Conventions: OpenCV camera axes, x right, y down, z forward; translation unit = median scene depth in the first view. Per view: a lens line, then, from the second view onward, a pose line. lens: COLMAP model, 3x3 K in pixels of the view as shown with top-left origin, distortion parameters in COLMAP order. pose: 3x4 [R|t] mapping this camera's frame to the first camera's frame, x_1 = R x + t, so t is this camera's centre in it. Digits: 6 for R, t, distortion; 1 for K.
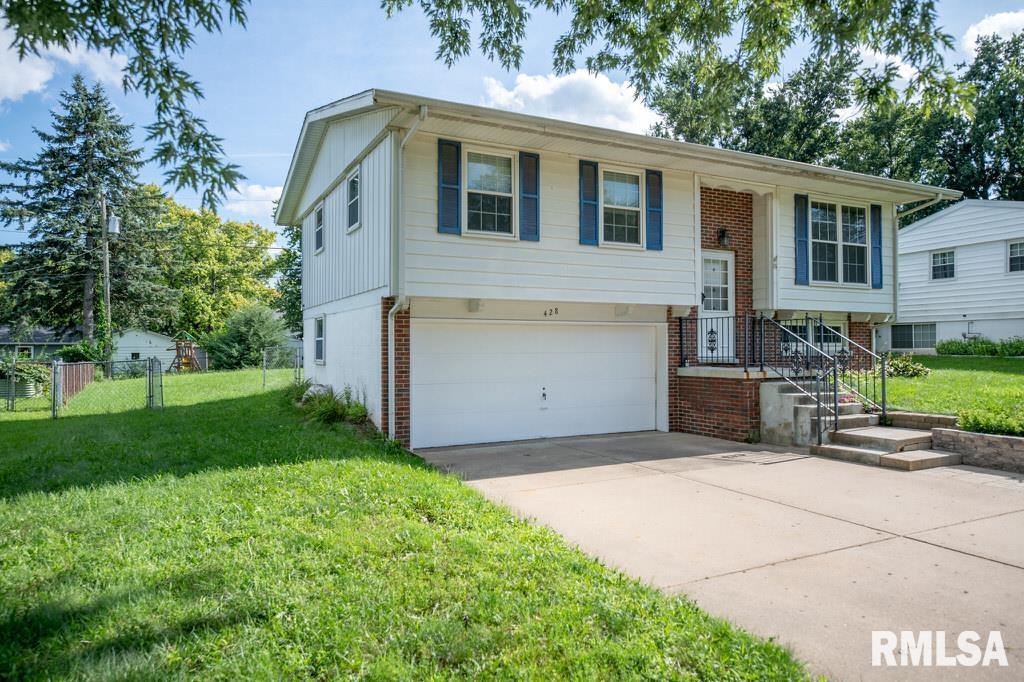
lens RADIAL K [[633.1, 0, 515.7], [0, 633.1, 344.8], [0, 0, 1]] dist [0.006800, 0.000697]
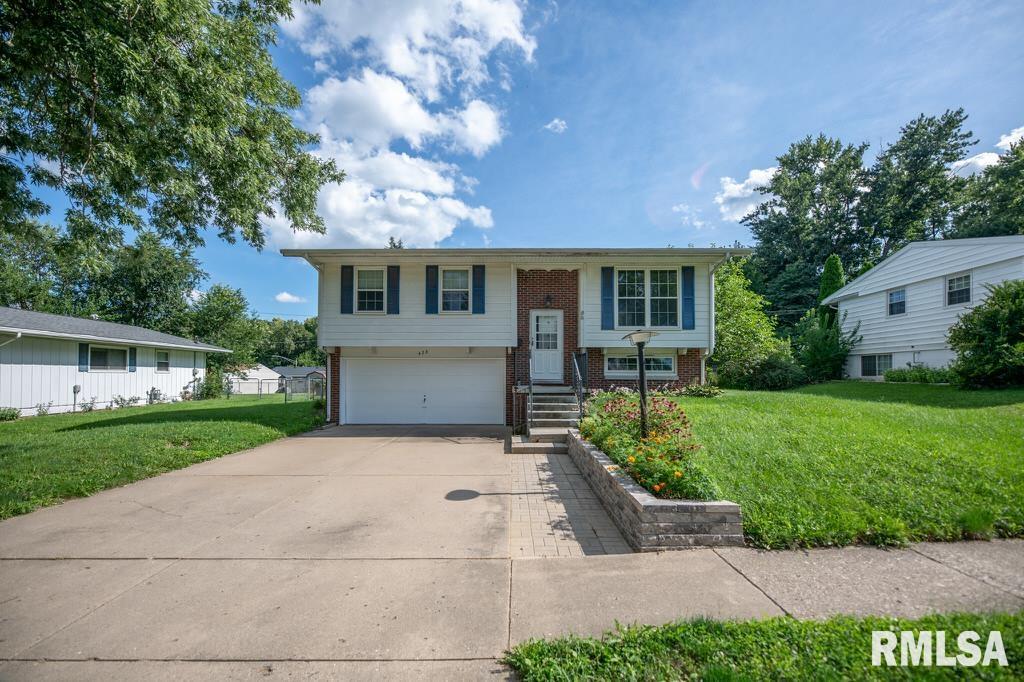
lens RADIAL K [[420.1, 0, 512.5], [0, 420.1, 373.4], [0, 0, 1]] dist [0.000165, -0.001101]
pose [[0.896923, -0.003233, -0.442176, 0.679618], [-0.001165, 0.999953, -0.009675, 0.014733], [0.442186, 0.009193, 0.896876, 0.049855]]
